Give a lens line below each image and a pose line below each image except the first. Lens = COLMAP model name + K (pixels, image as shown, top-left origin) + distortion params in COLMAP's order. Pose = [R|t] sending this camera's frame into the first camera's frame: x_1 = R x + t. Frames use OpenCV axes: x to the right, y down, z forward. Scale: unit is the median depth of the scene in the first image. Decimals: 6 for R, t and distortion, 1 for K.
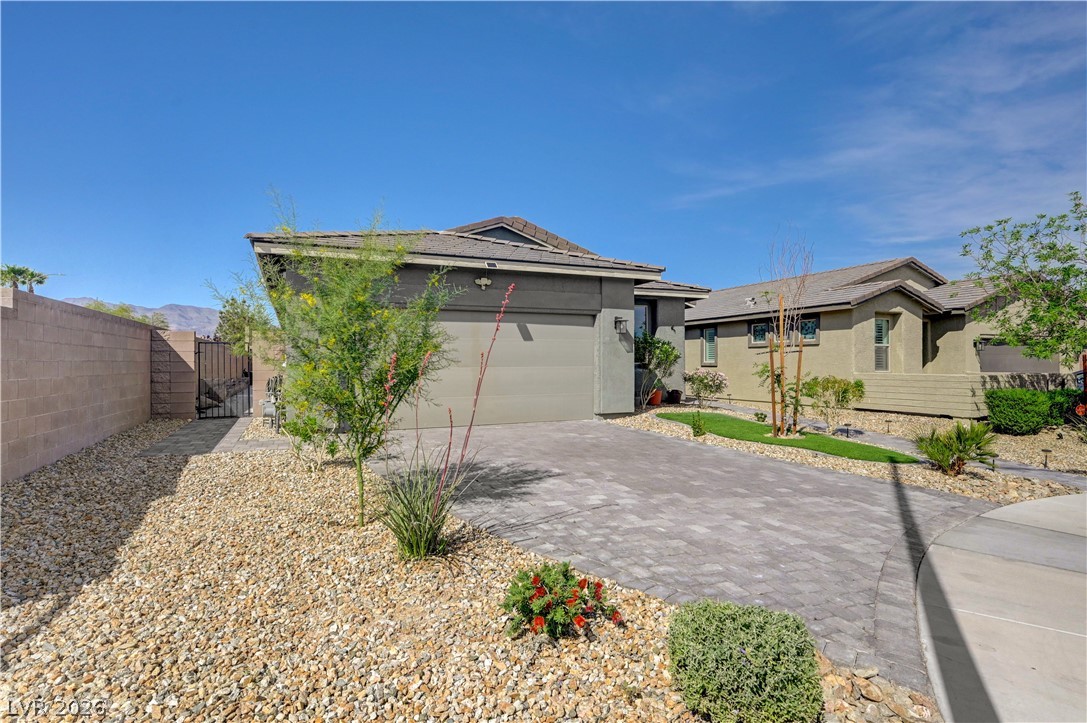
lens RADIAL K [[551.5, 0, 548.1], [0, 551.5, 361.8], [0, 0, 1]] dist [0.000001, 0.000283]
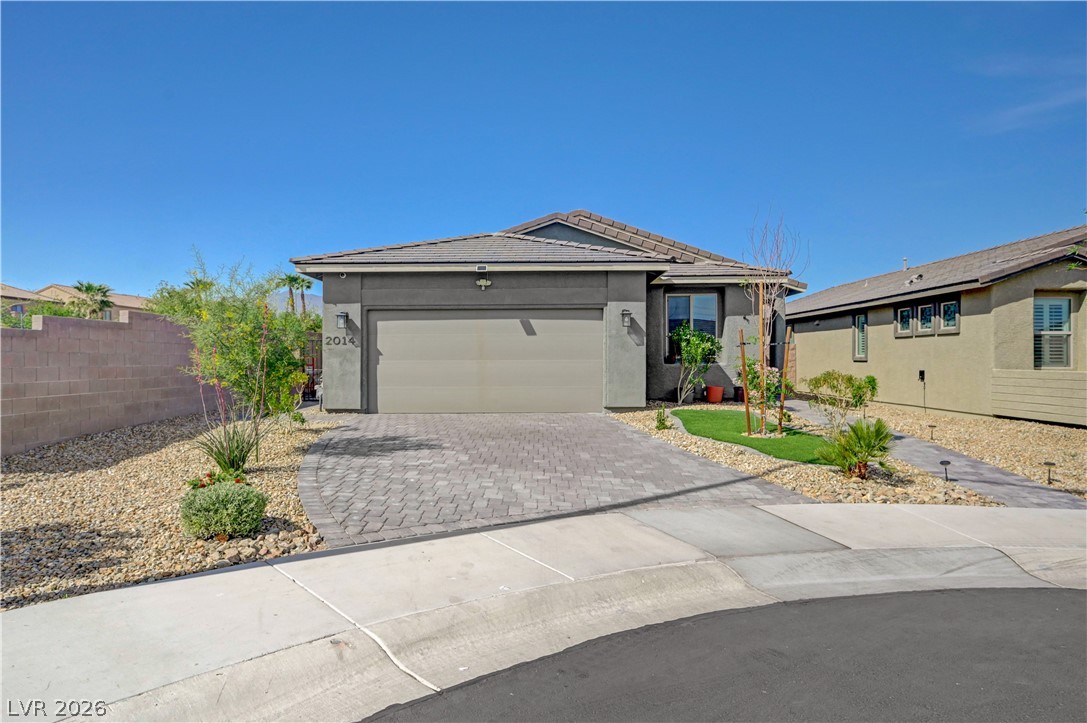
lens RADIAL K [[635.7, 0, 536.7], [0, 635.7, 362.3], [0, 0, 1]] dist [-0.023025, -0.000659]
pose [[0.908736, 0.002653, -0.417364, 0.447762], [0.000858, 0.999966, 0.008226, 0.003361], [0.417372, -0.007834, 0.908702, -0.098472]]
